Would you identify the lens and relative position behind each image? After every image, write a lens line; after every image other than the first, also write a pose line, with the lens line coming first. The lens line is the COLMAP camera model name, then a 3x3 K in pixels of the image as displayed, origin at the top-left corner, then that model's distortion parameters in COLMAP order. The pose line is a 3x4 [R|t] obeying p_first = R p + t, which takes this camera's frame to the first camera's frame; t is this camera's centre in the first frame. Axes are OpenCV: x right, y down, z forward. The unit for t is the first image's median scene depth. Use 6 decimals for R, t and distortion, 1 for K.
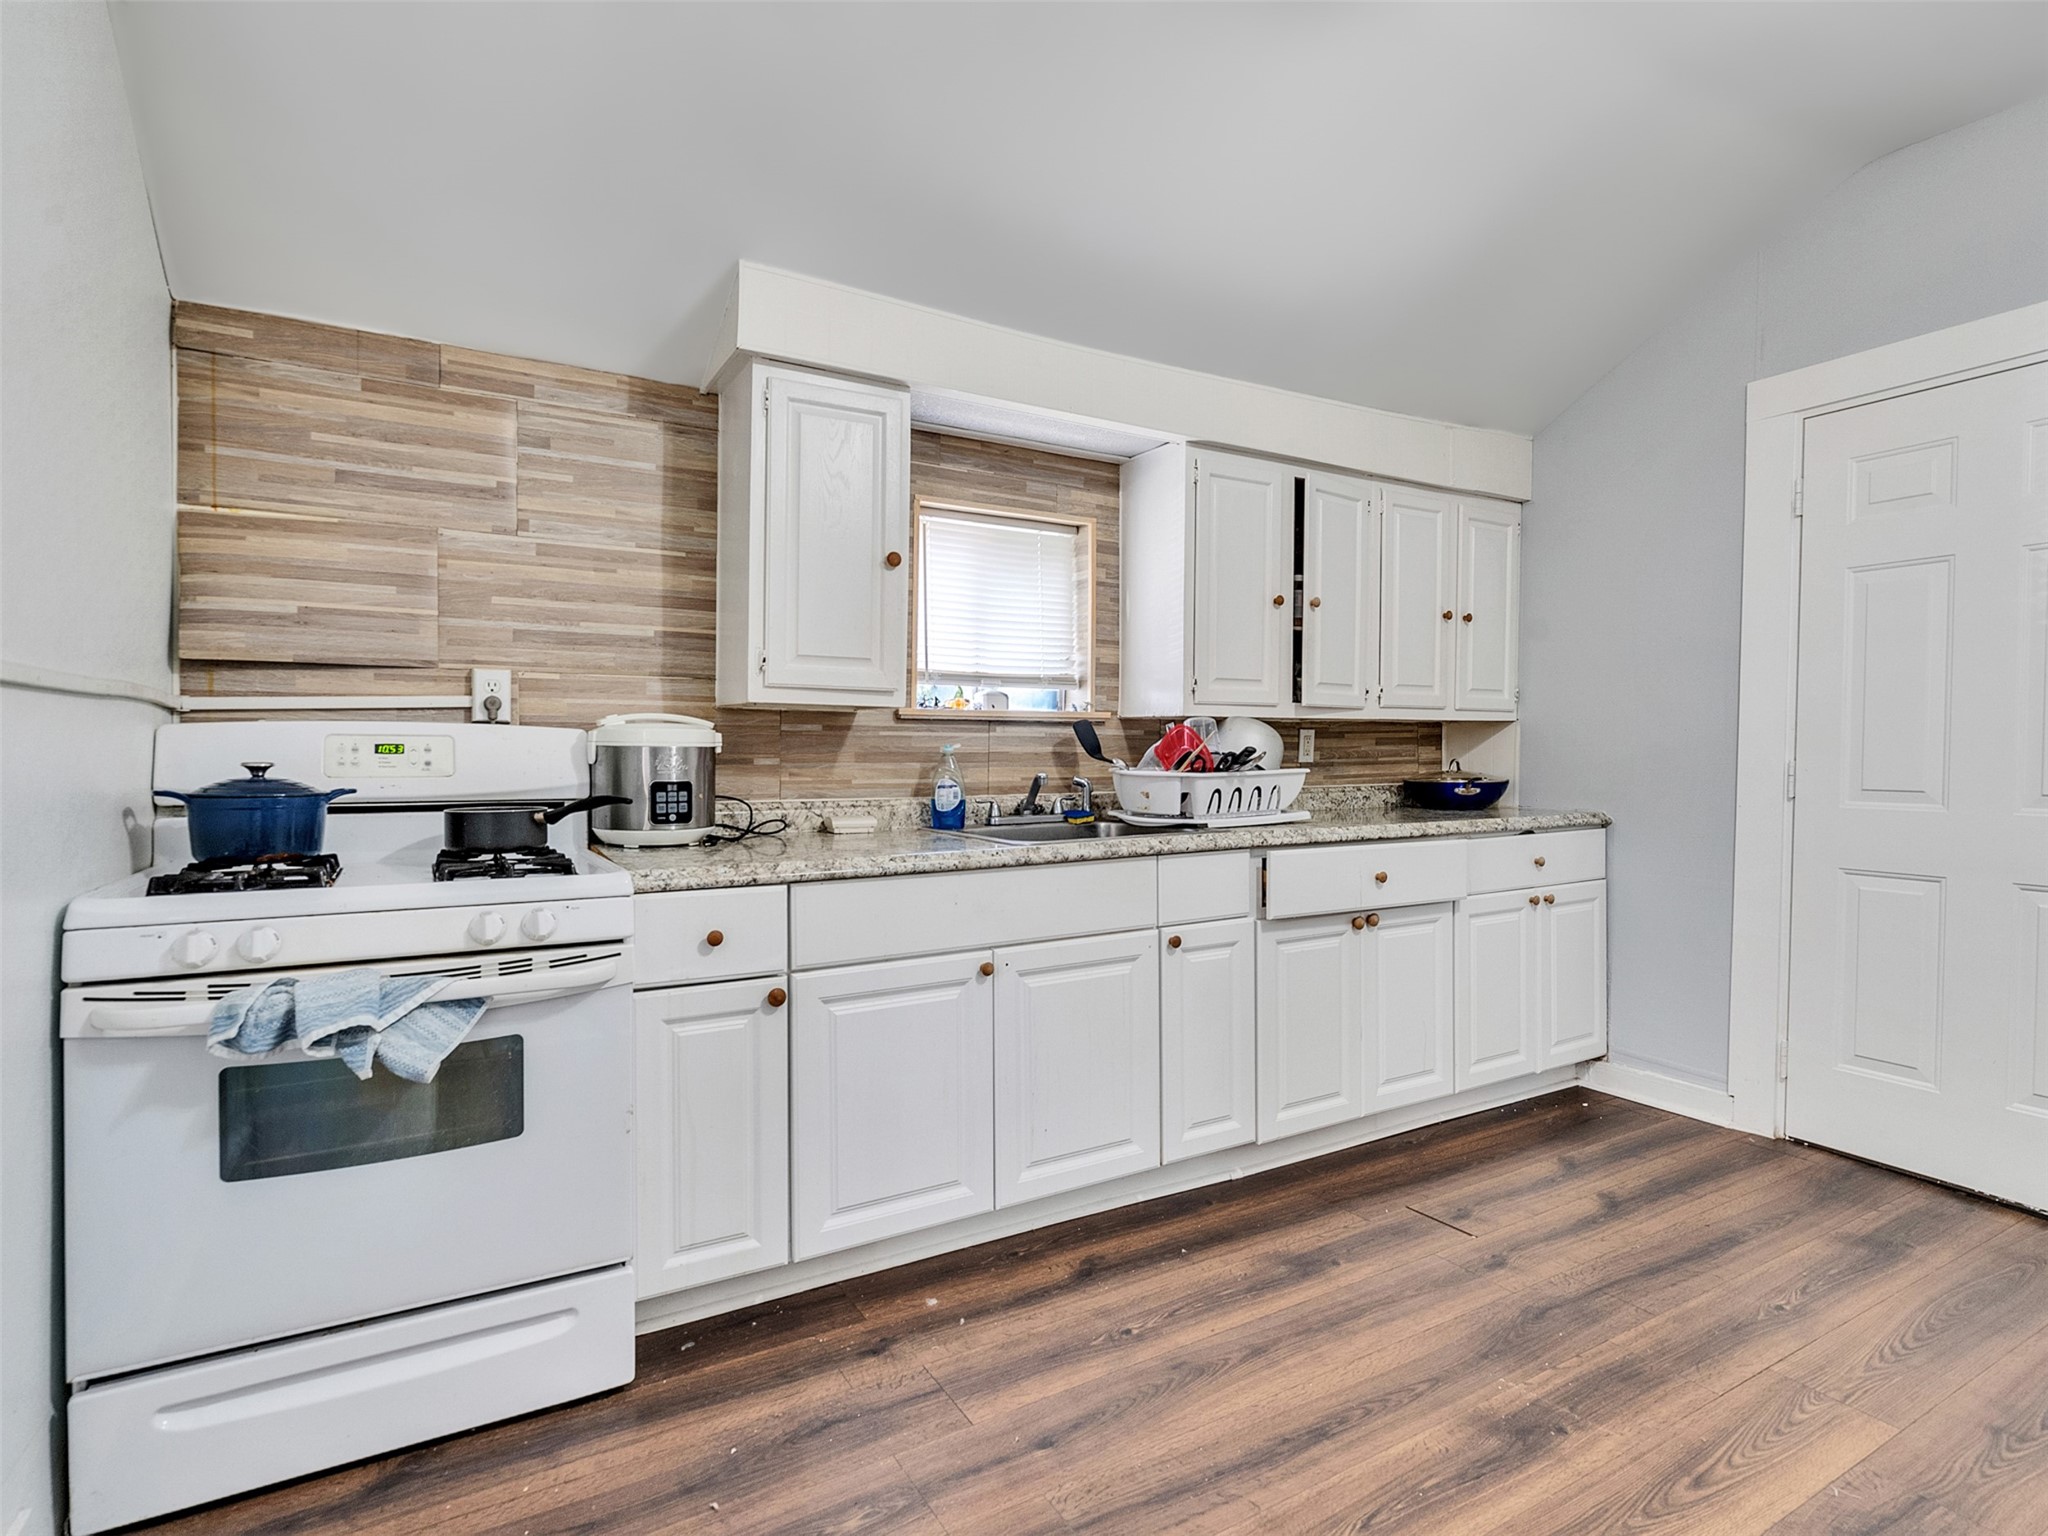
lens RADIAL K [[1039.5, 0, 1000.1], [0, 1039.5, 765.7], [0, 0, 1]] dist [0.001584, 0.000096]
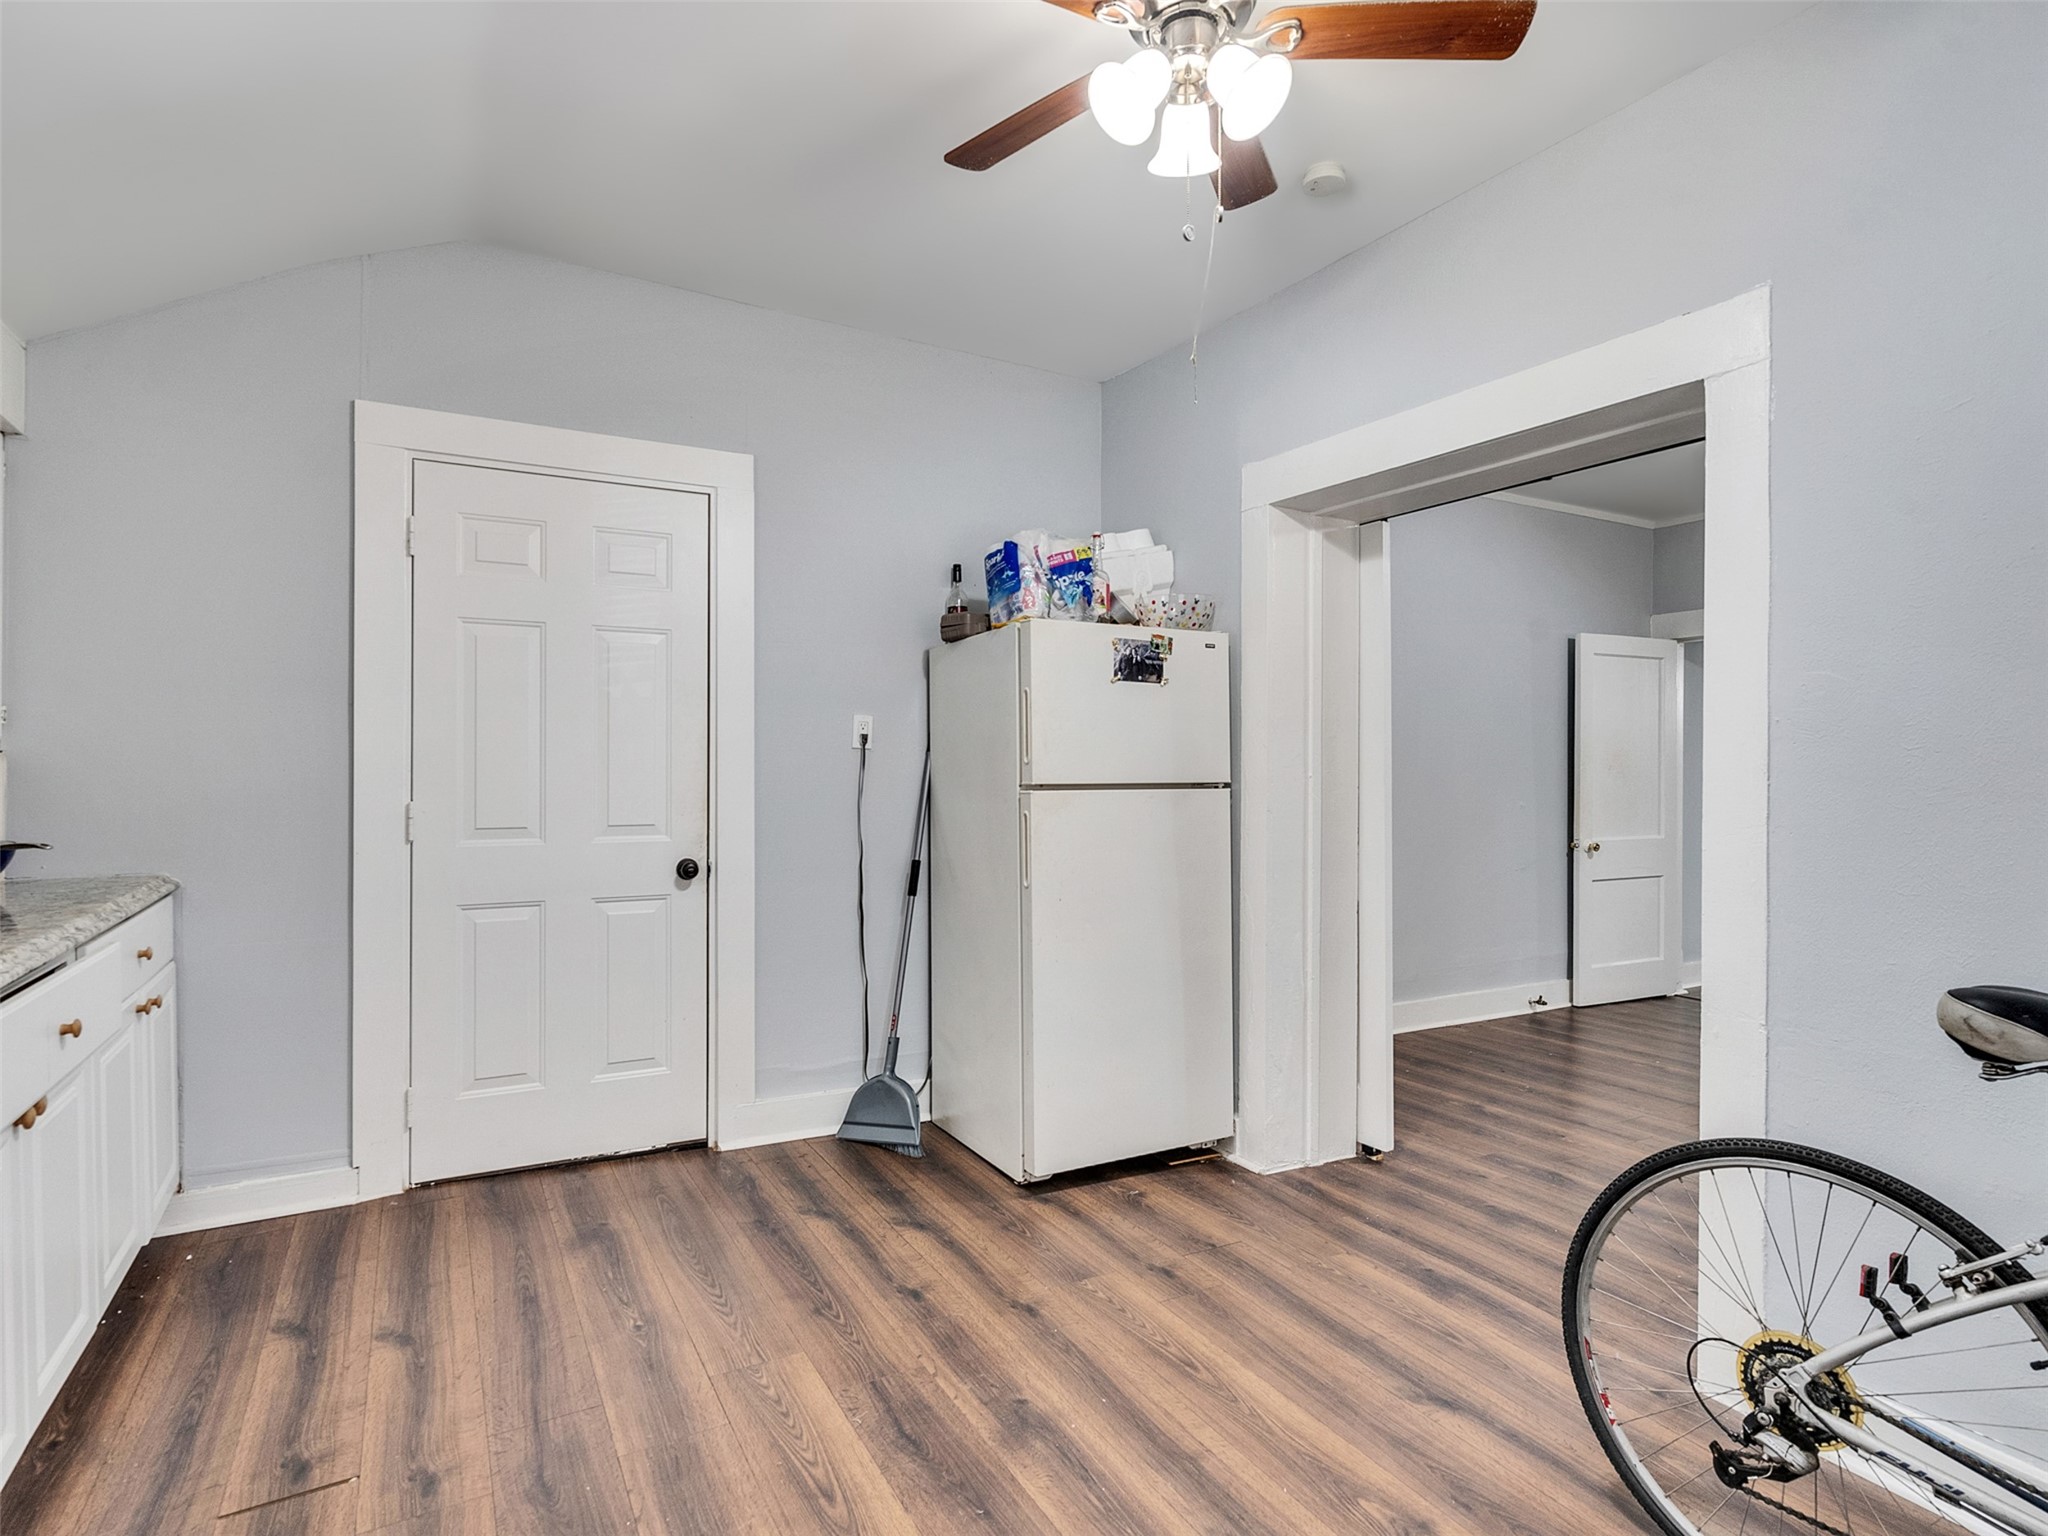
lens RADIAL K [[1039.5, 0, 1000.1], [0, 1039.5, 765.7], [0, 0, 1]] dist [0.001584, 0.000096]
pose [[0.006507, -0.004798, 0.999967, -0.256837], [0.004780, 0.999977, 0.004767, -0.048488], [-0.999967, 0.004749, 0.006530, 0.505810]]
